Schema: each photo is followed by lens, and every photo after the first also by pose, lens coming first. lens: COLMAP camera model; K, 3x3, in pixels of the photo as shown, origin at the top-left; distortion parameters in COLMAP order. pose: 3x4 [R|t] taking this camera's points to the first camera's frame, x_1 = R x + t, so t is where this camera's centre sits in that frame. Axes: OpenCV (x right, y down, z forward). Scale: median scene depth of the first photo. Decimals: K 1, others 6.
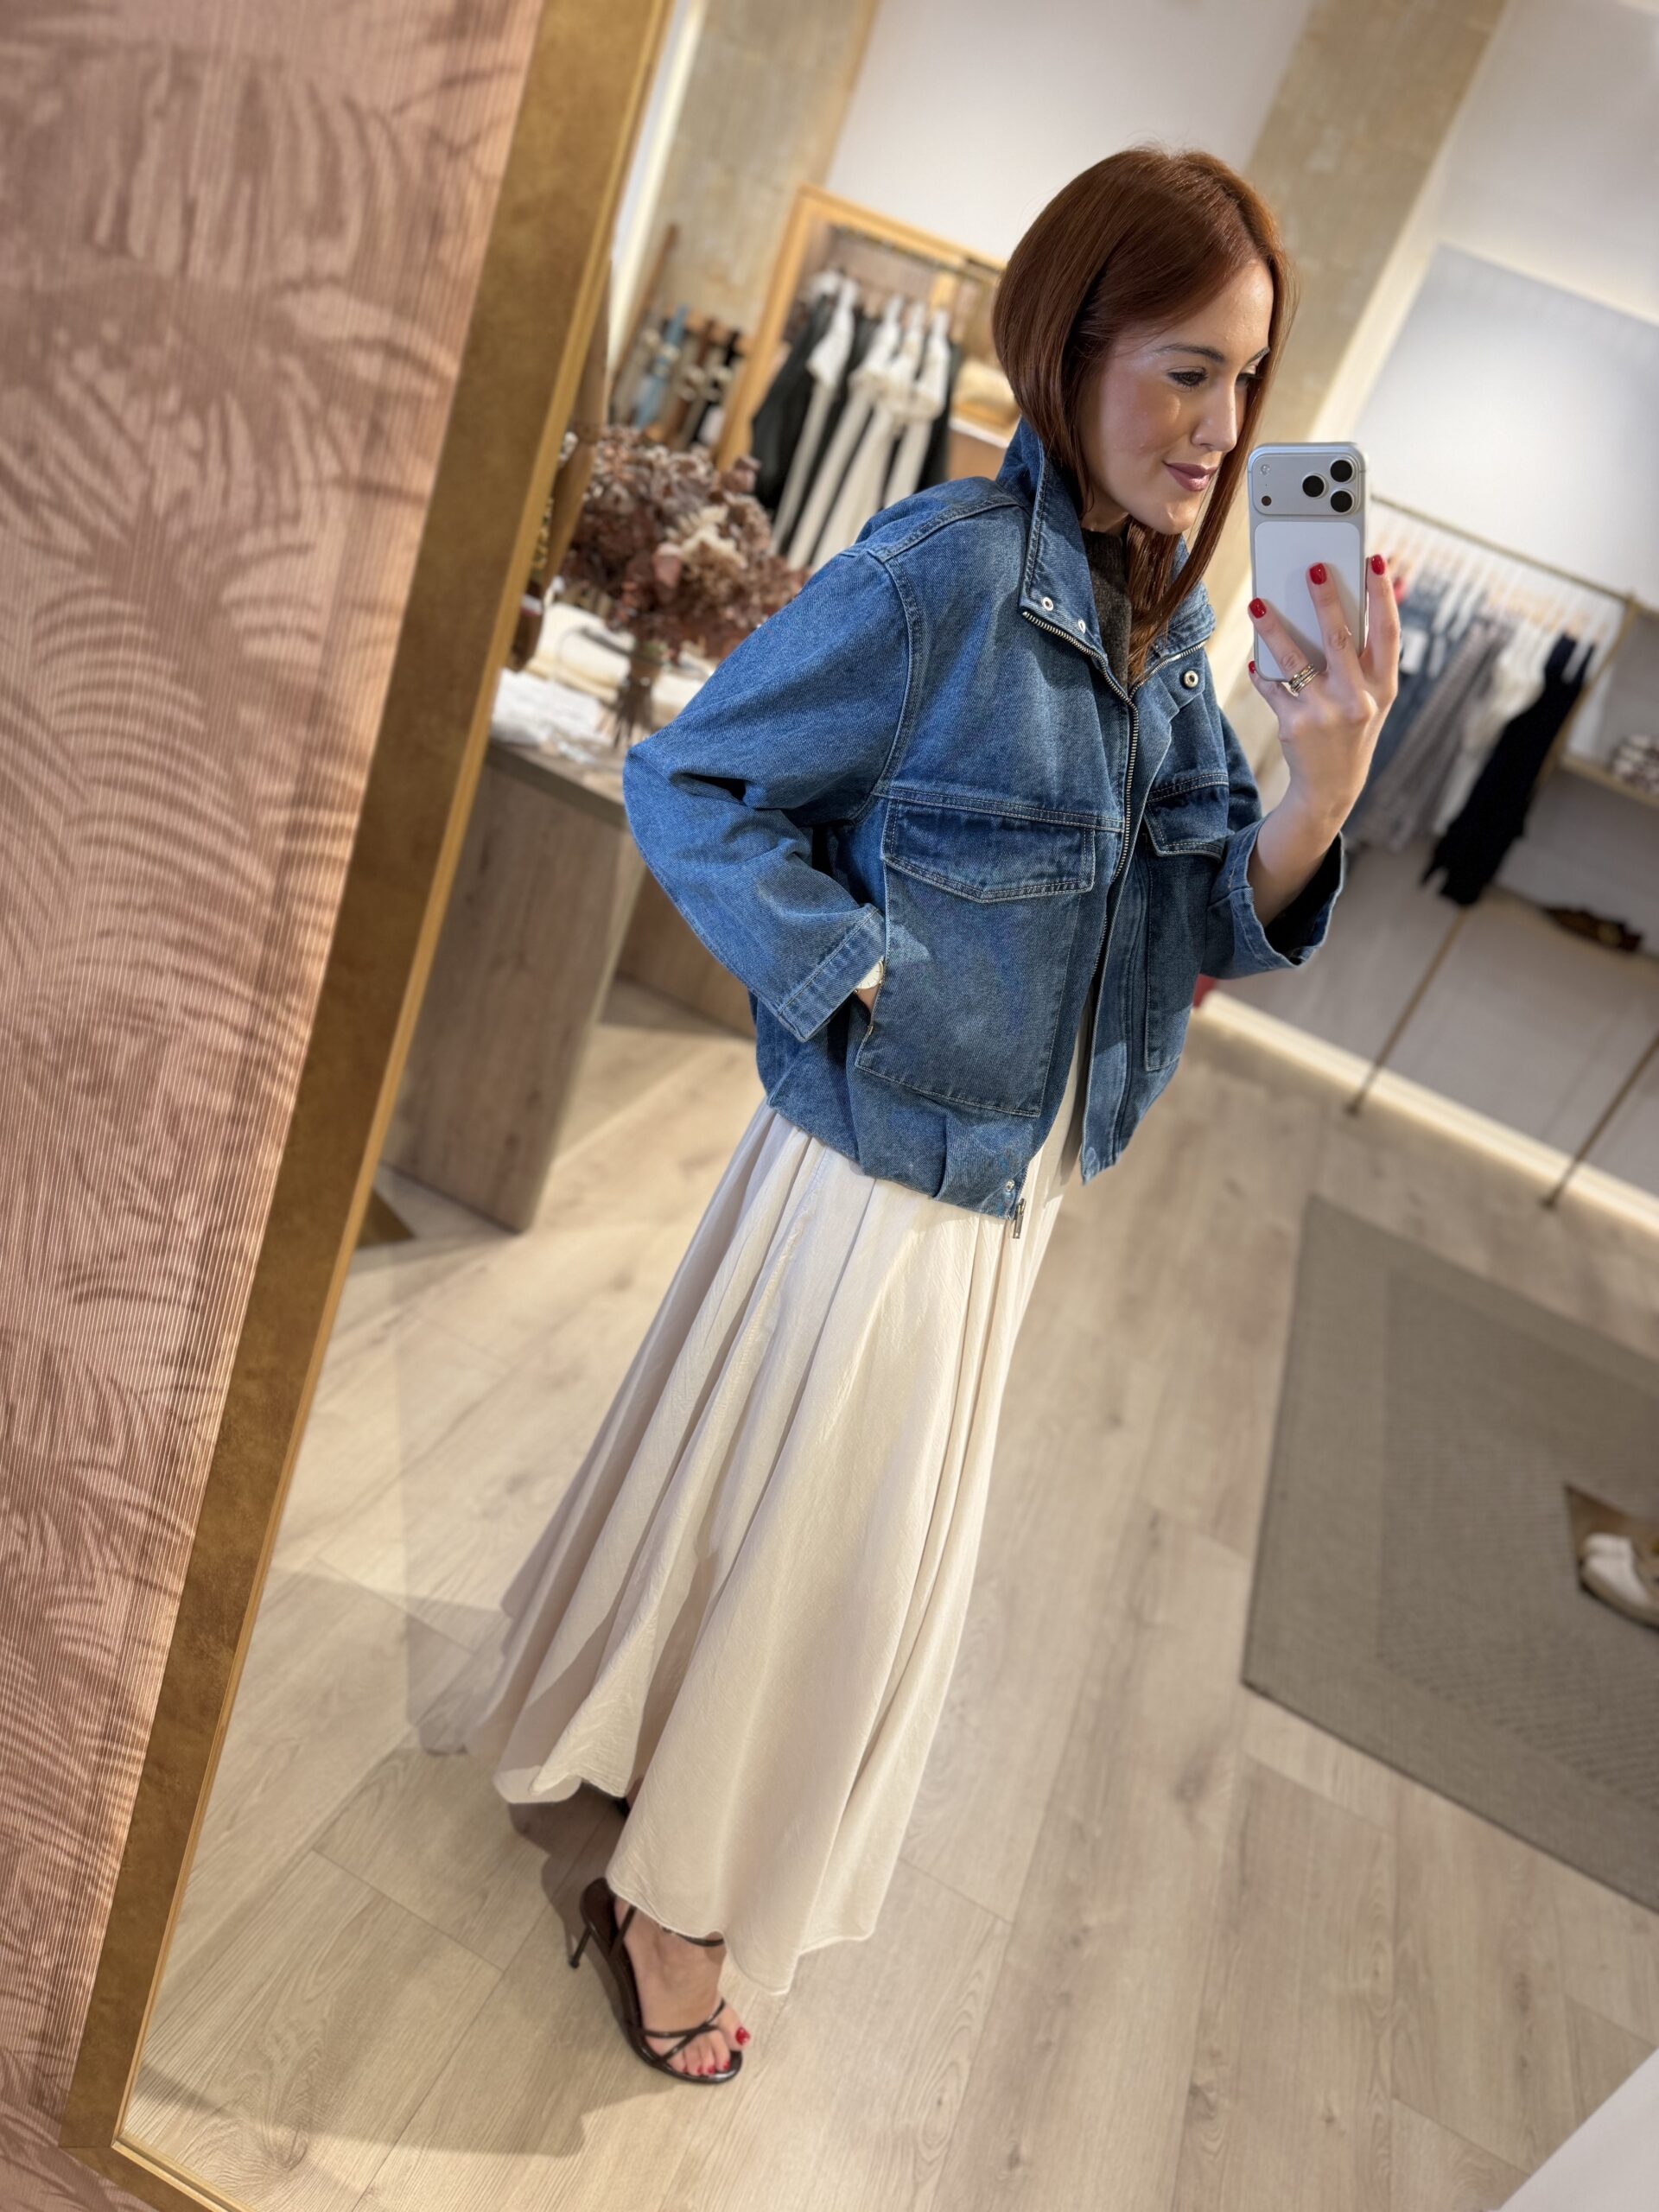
lens RADIAL K [[1500.0, 0, 829.5], [0, 1500.0, 1106.0], [0, 0, 1]] dist [-0.008472, -0.002377]
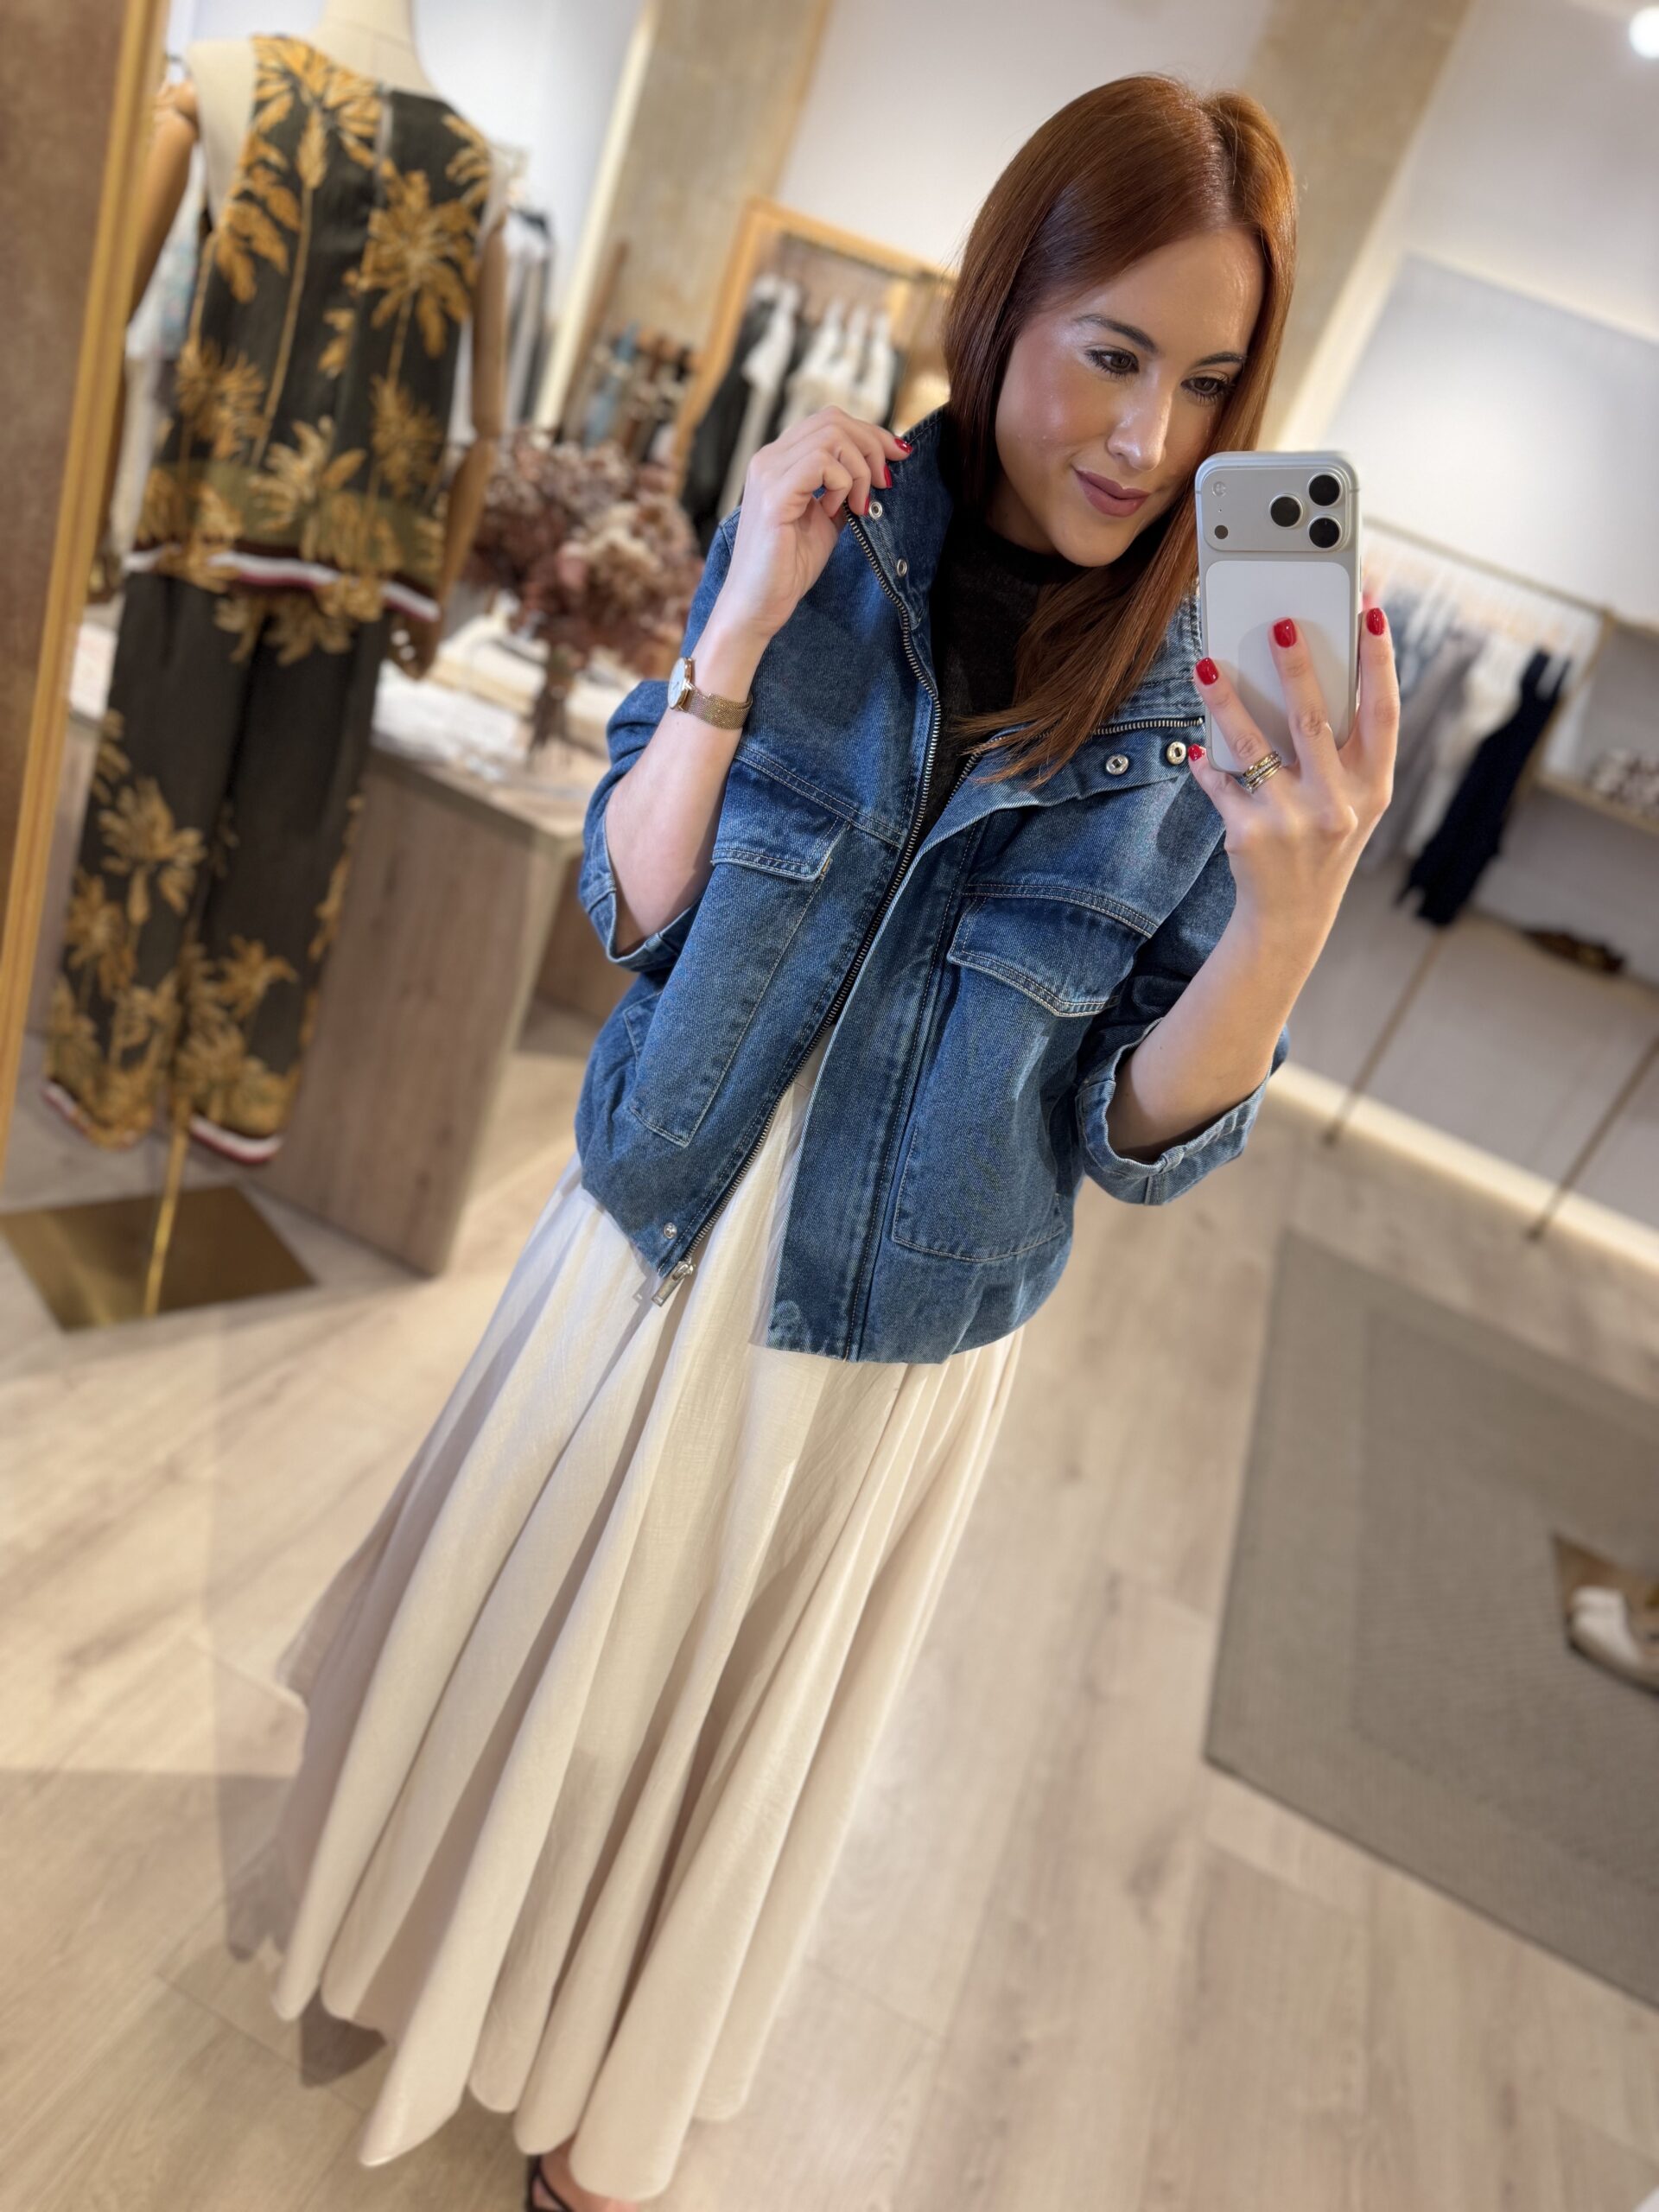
lens RADIAL K [[1498.8, 0, 825.6], [0, 1498.8, 1105.9], [0, 0, 1]] dist [-0.007196, -0.002651]
pose [[0.999974, -0.006908, 0.002086, 0.047744], [0.006950, 0.999759, -0.020802, -0.002993], [-0.001942, 0.020816, 0.999781, 0.072851]]
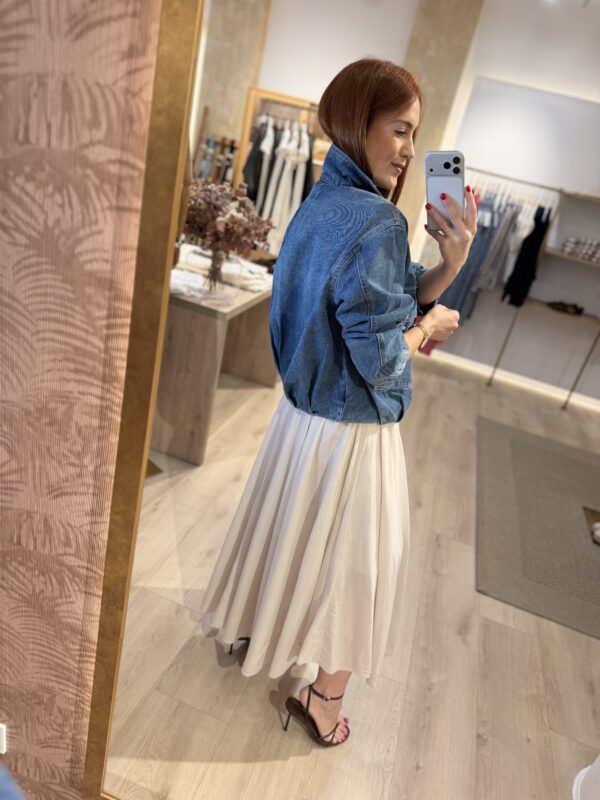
lens RADIAL K [[542.1, 0, 298.6], [0, 542.1, 400.0], [0, 0, 1]] dist [-0.007196, -0.002651]
pose [[0.991005, -0.133696, -0.005837, 0.000418], [0.133552, 0.990830, -0.020468, 0.010750], [0.008520, 0.019504, 0.999773, -0.021473]]
